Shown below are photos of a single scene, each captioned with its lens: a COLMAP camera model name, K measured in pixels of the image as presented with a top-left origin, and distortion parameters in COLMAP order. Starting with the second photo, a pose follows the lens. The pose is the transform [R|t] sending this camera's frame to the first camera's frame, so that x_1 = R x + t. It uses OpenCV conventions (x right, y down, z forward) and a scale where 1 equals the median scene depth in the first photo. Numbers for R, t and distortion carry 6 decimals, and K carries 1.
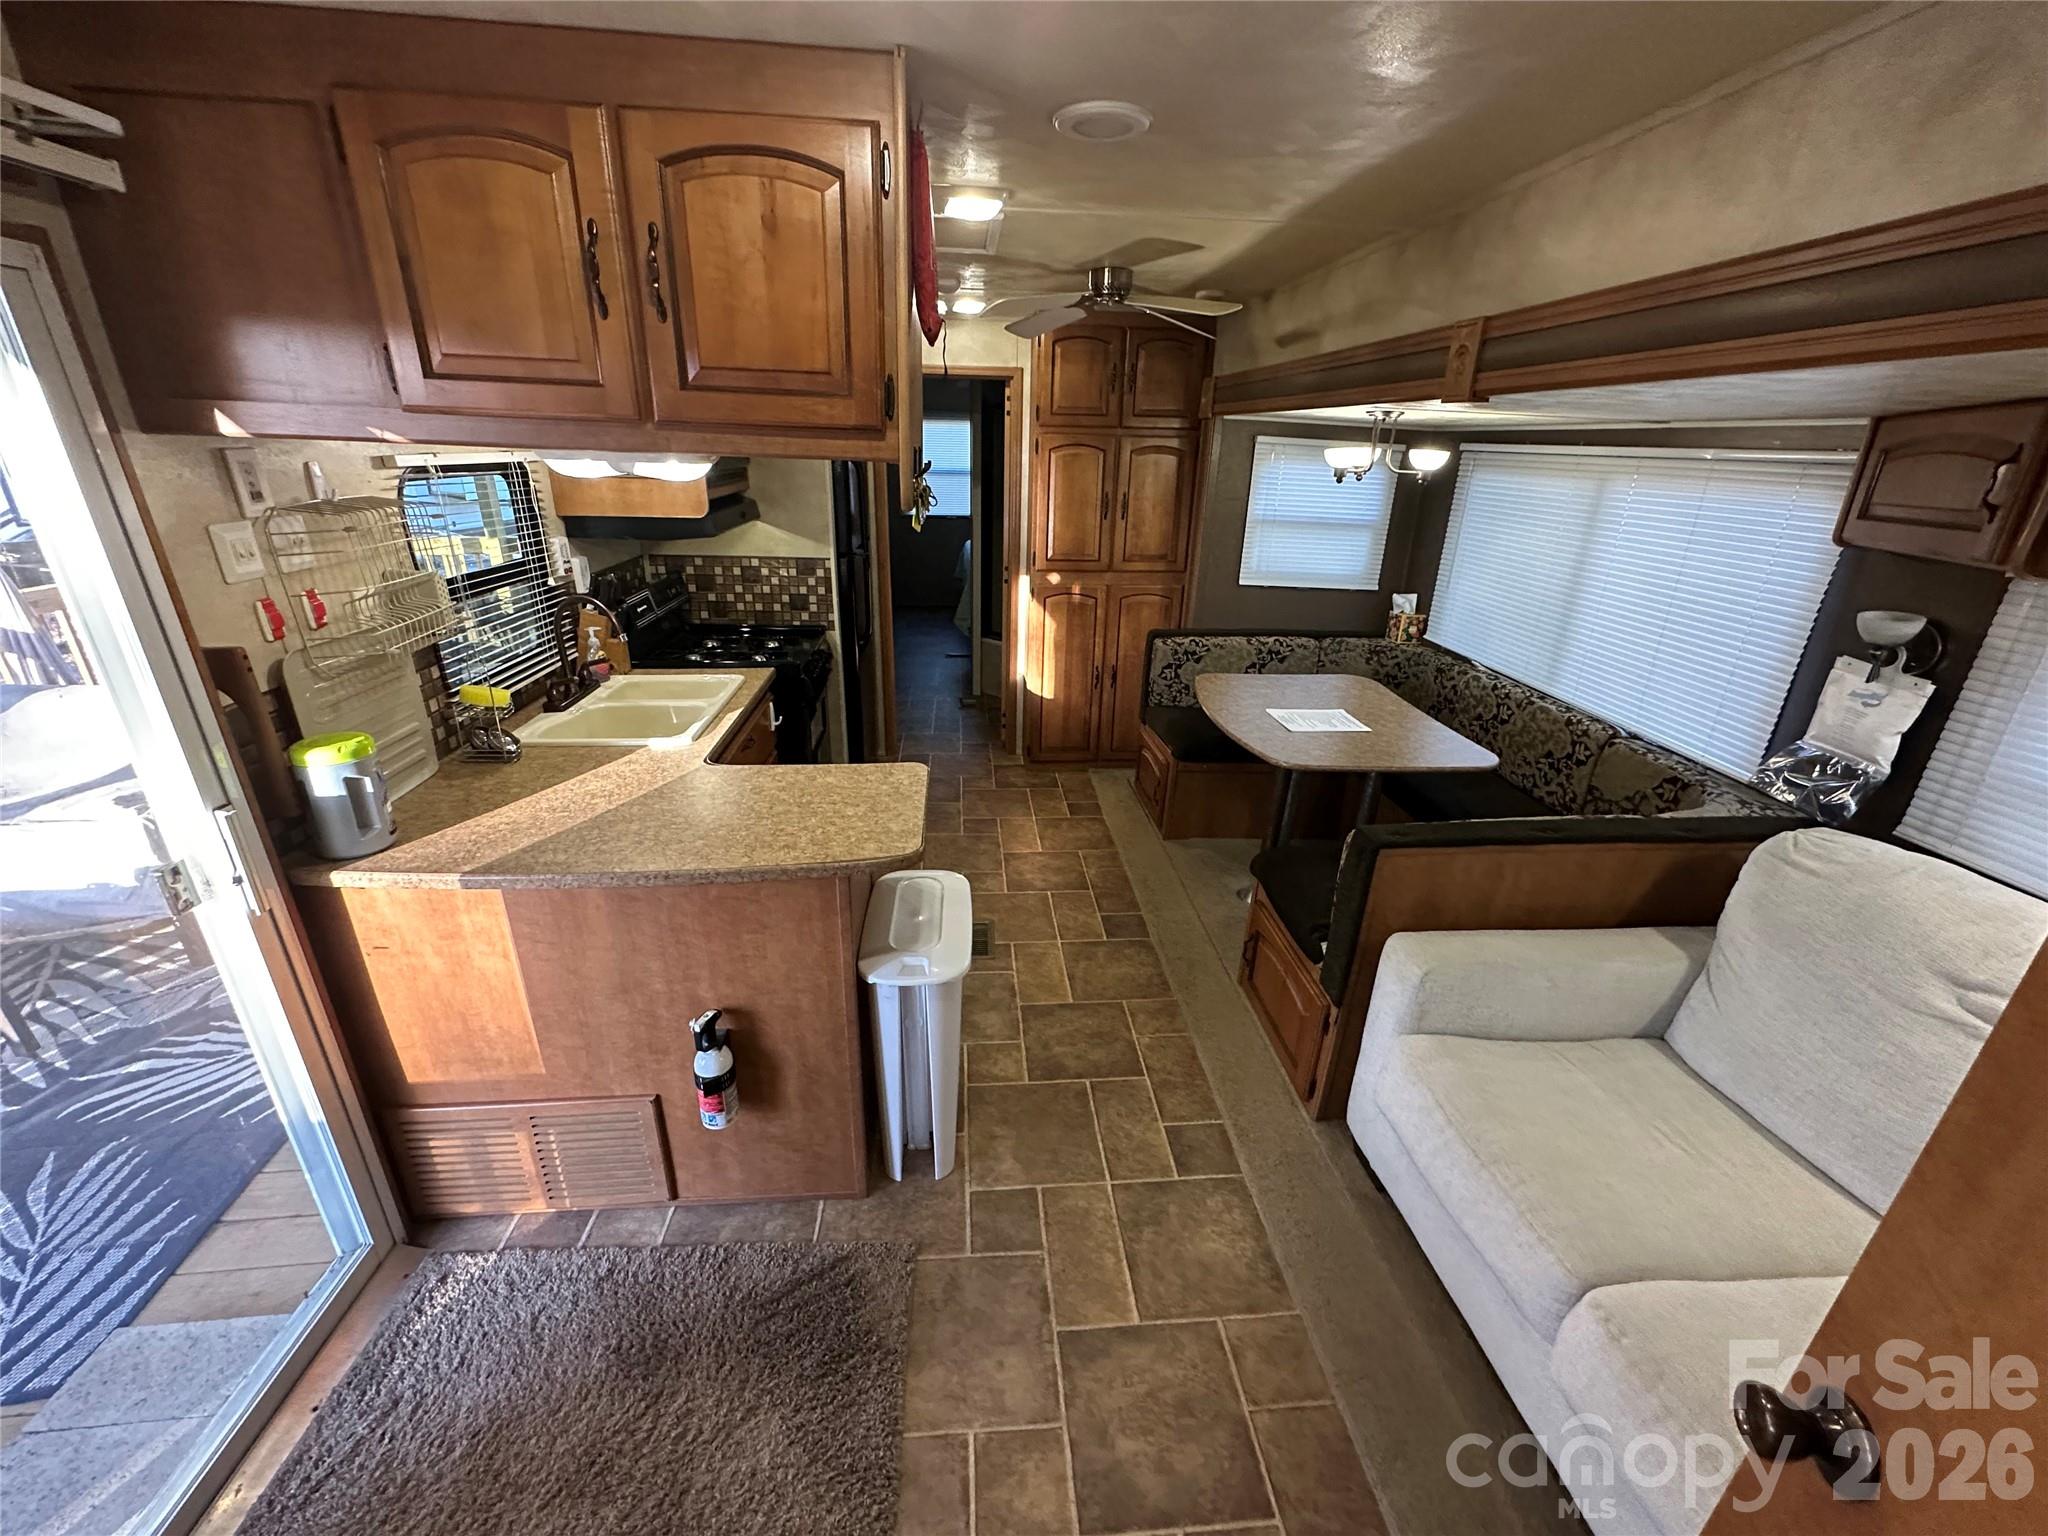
lens RADIAL K [[817.6, 0, 1028.6], [0, 817.6, 769.5], [0, 0, 1]] dist [-0.005773, 0.000622]
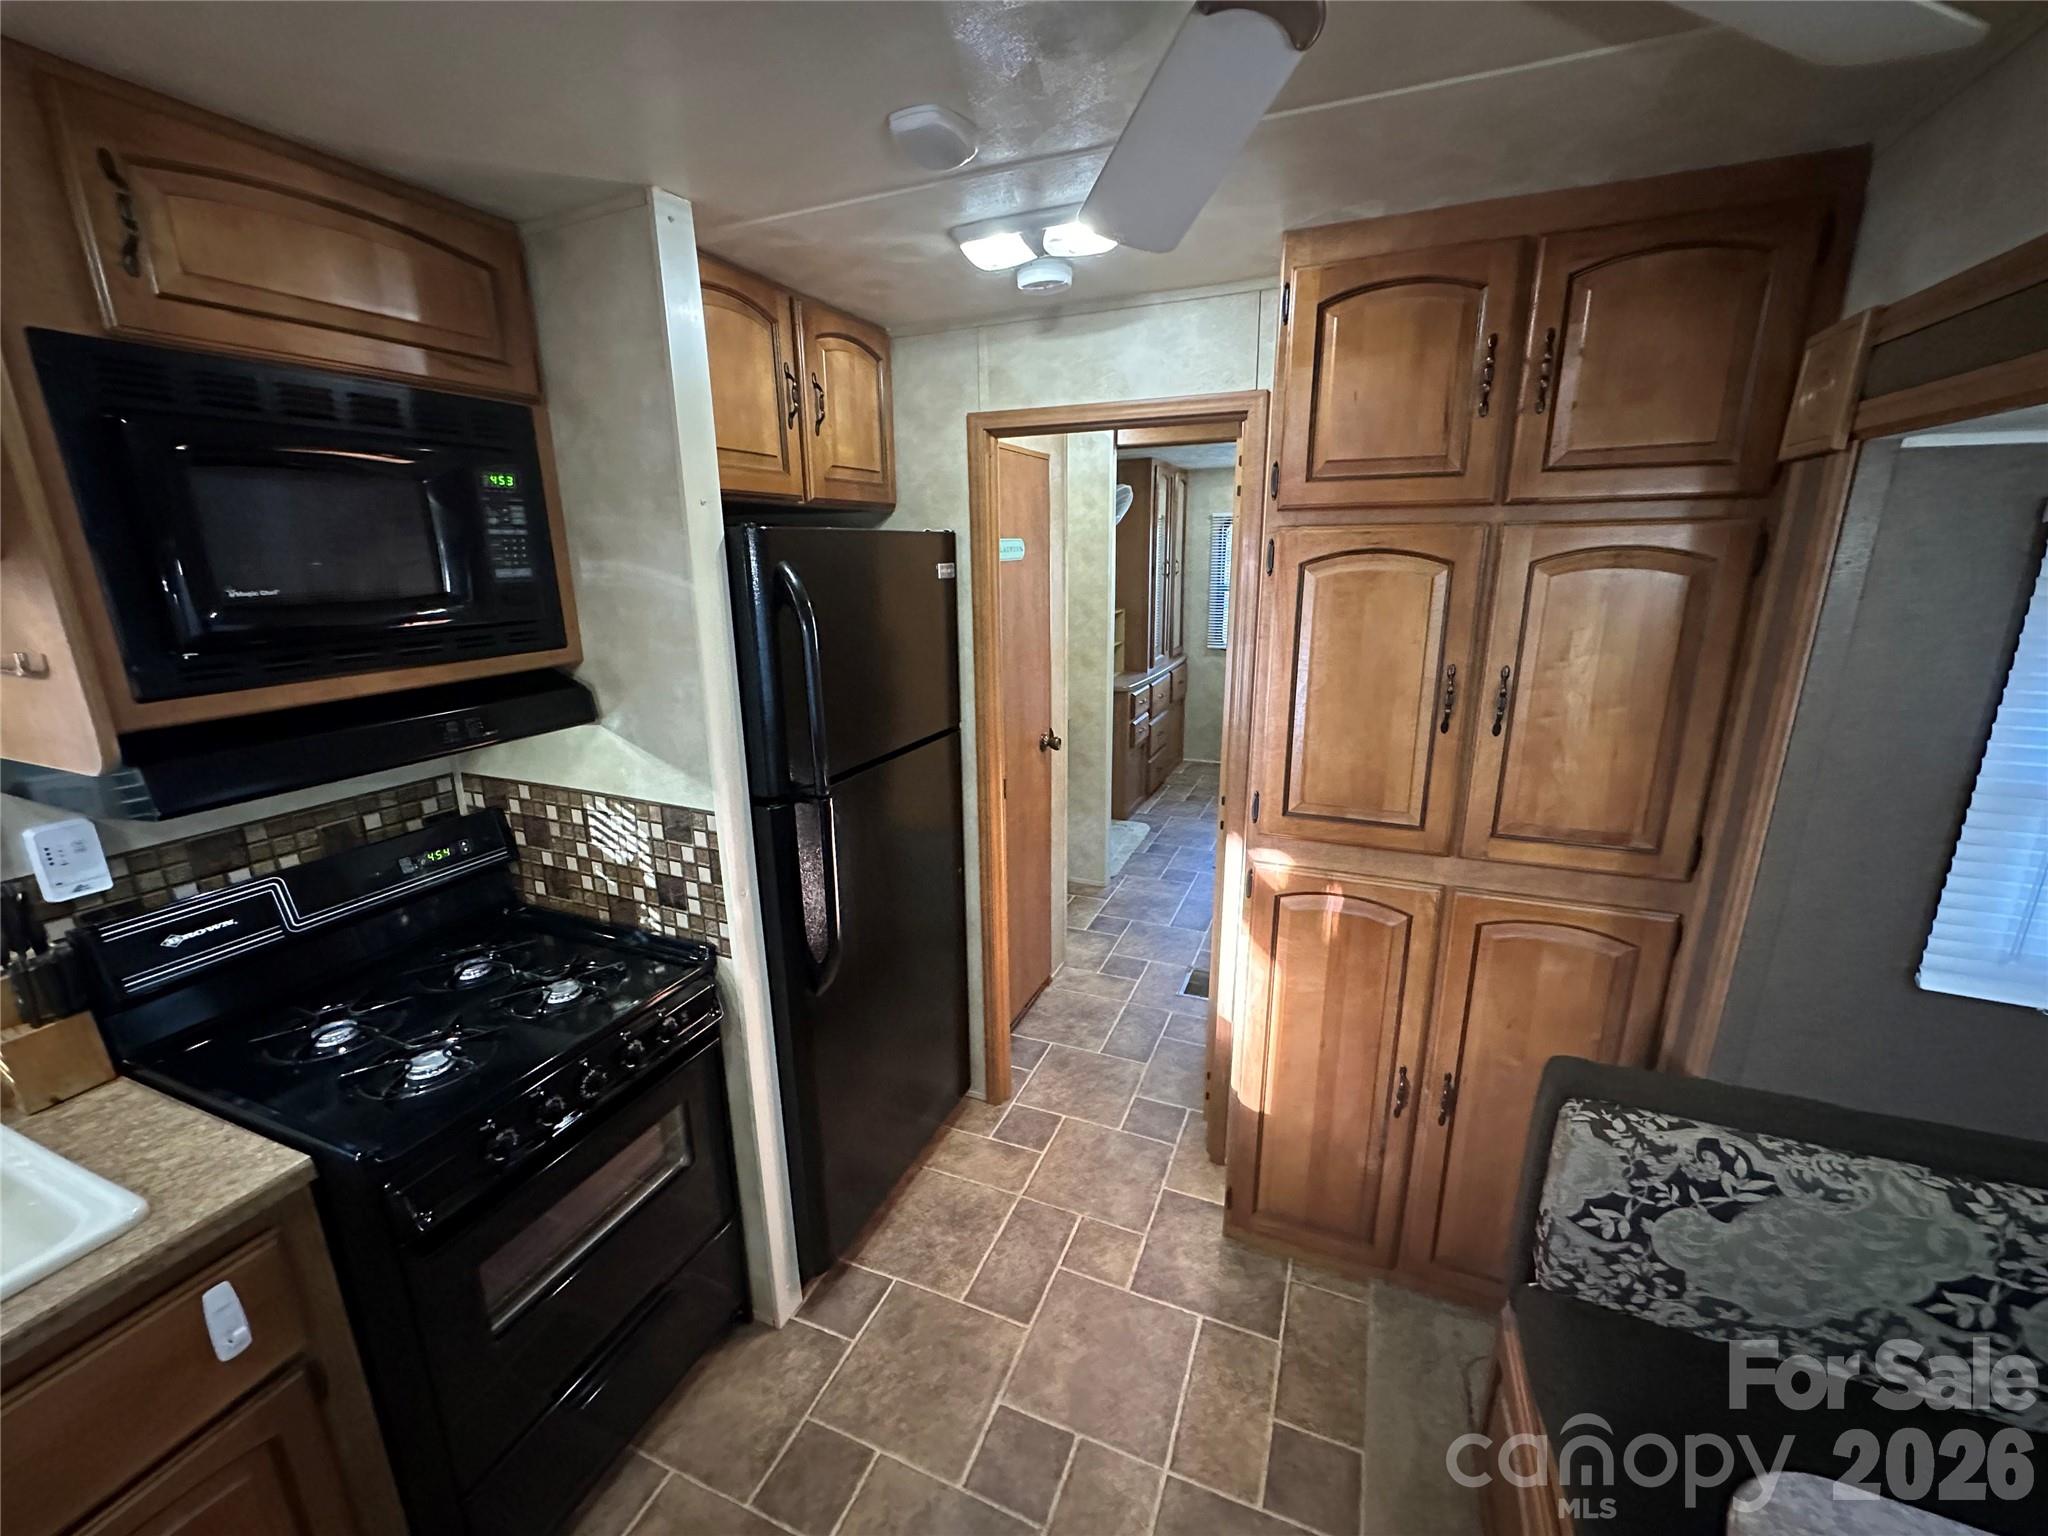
lens RADIAL K [[817.6, 0, 1028.2], [0, 817.6, 767.1], [0, 0, 1]] dist [-0.005773, 0.000622]
pose [[0.889016, 0.084246, -0.450058, 0.097341], [-0.142254, 0.985105, -0.096599, -0.231469], [0.435217, 0.149901, 0.887759, 0.589041]]
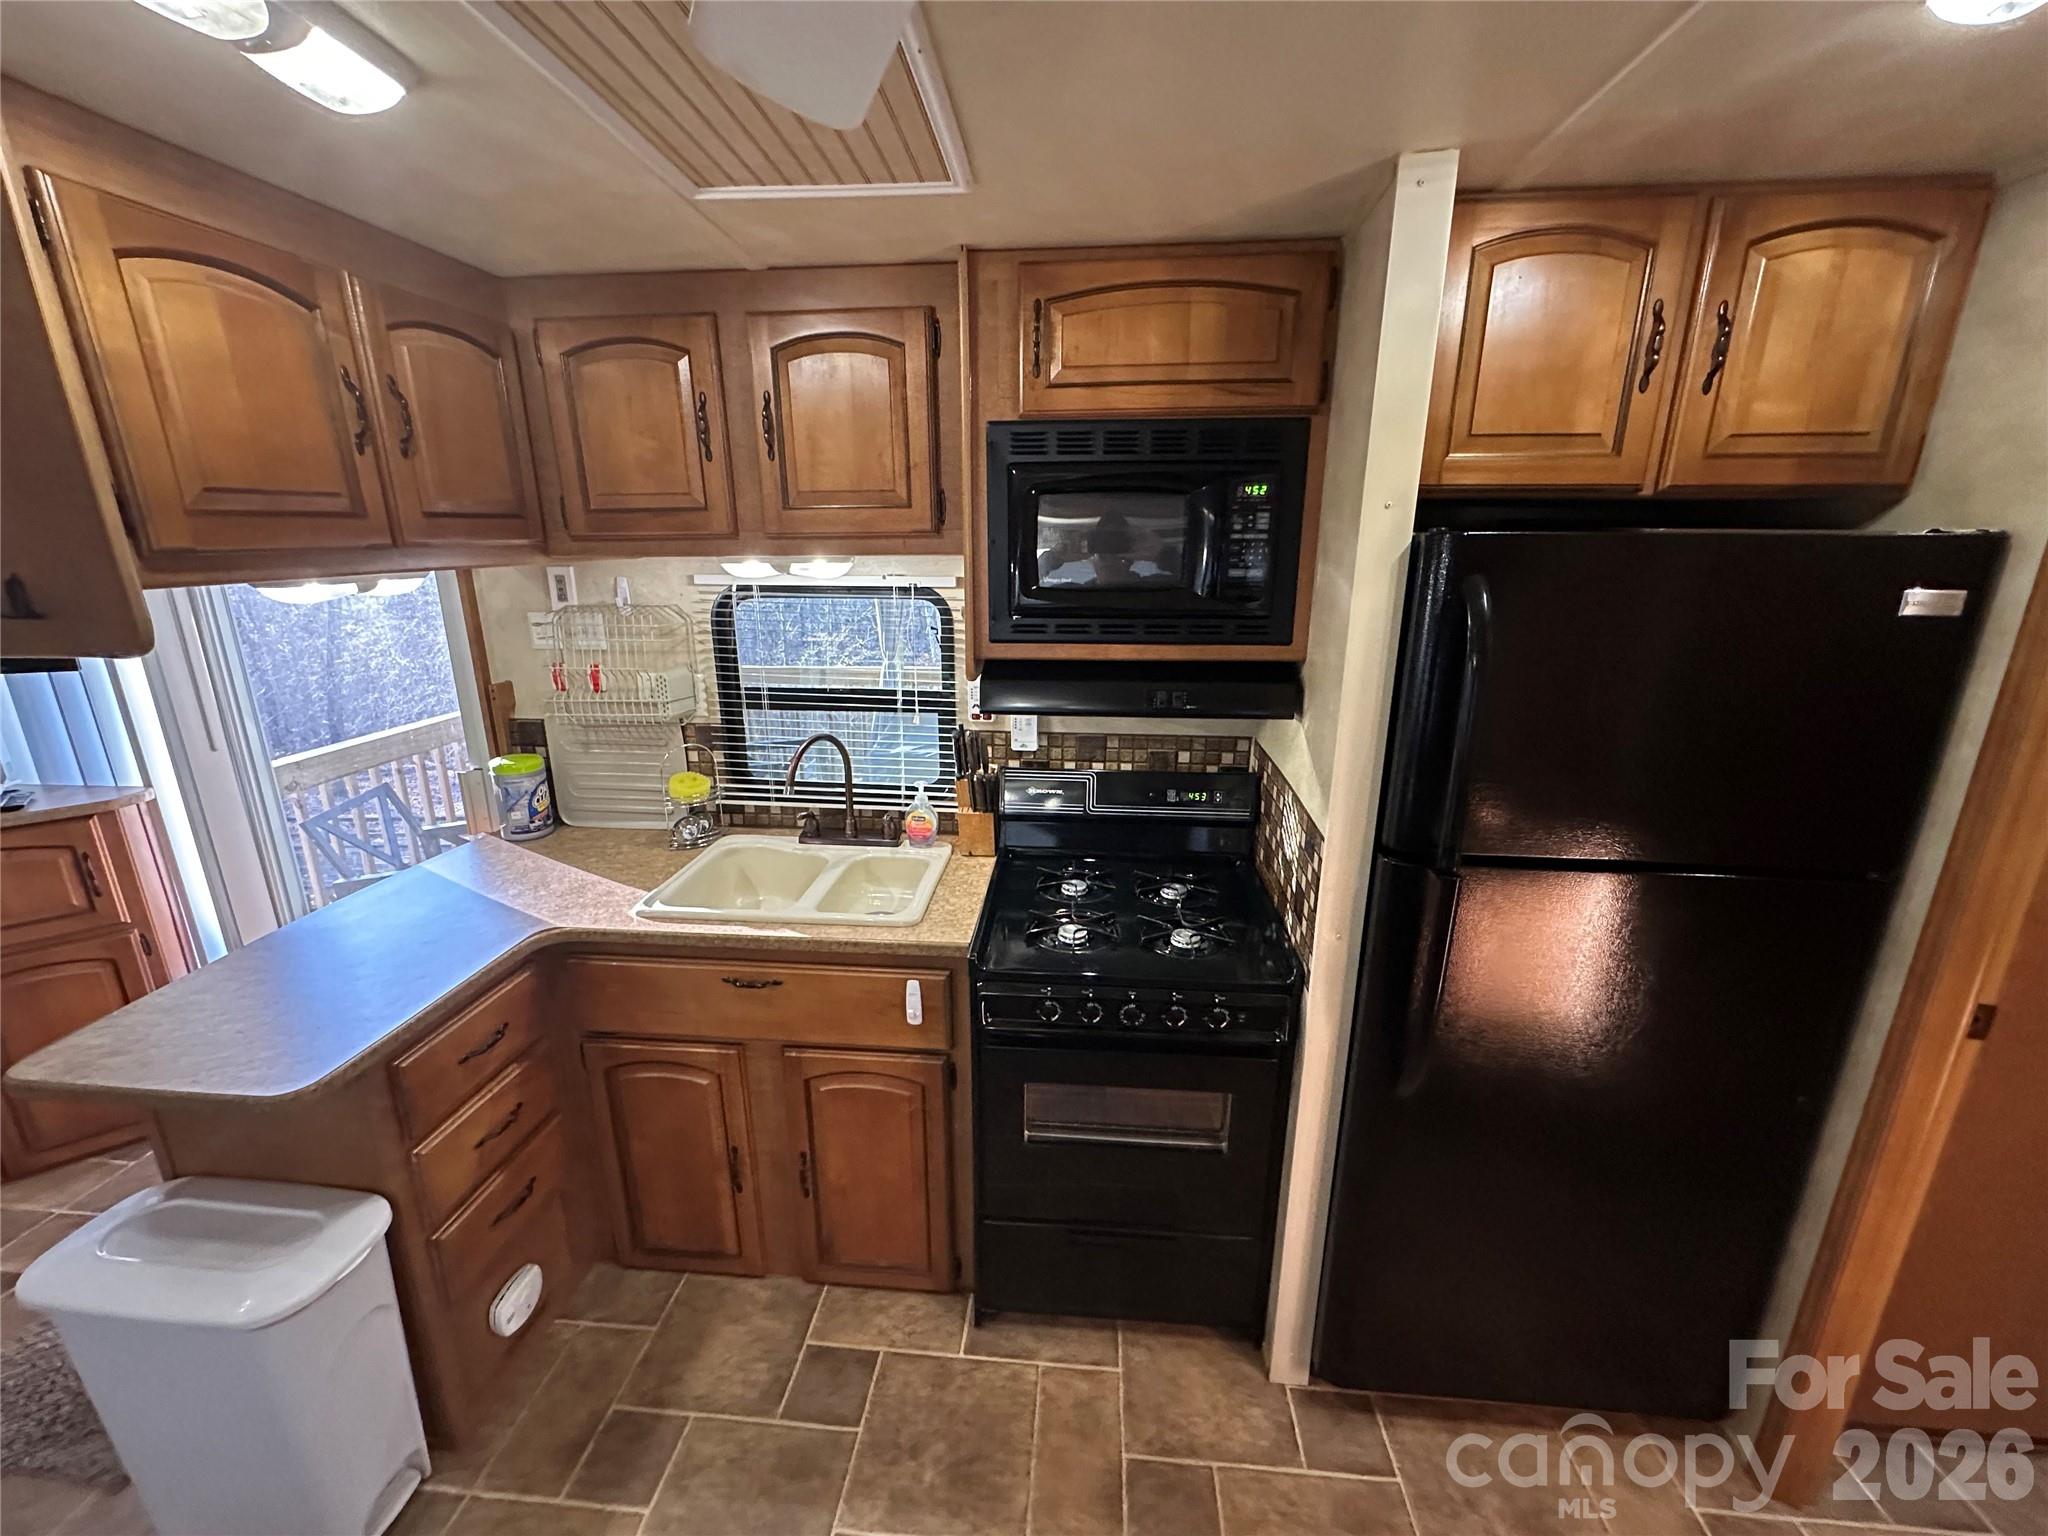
lens RADIAL K [[817.6, 0, 1024.9], [0, 817.6, 767.9], [0, 0, 1]] dist [-0.005773, 0.000622]
pose [[-0.172522, 0.240553, -0.955181, 0.152416], [-0.378574, 0.879046, 0.289757, -0.309565], [0.909350, 0.411596, -0.060588, 0.762022]]
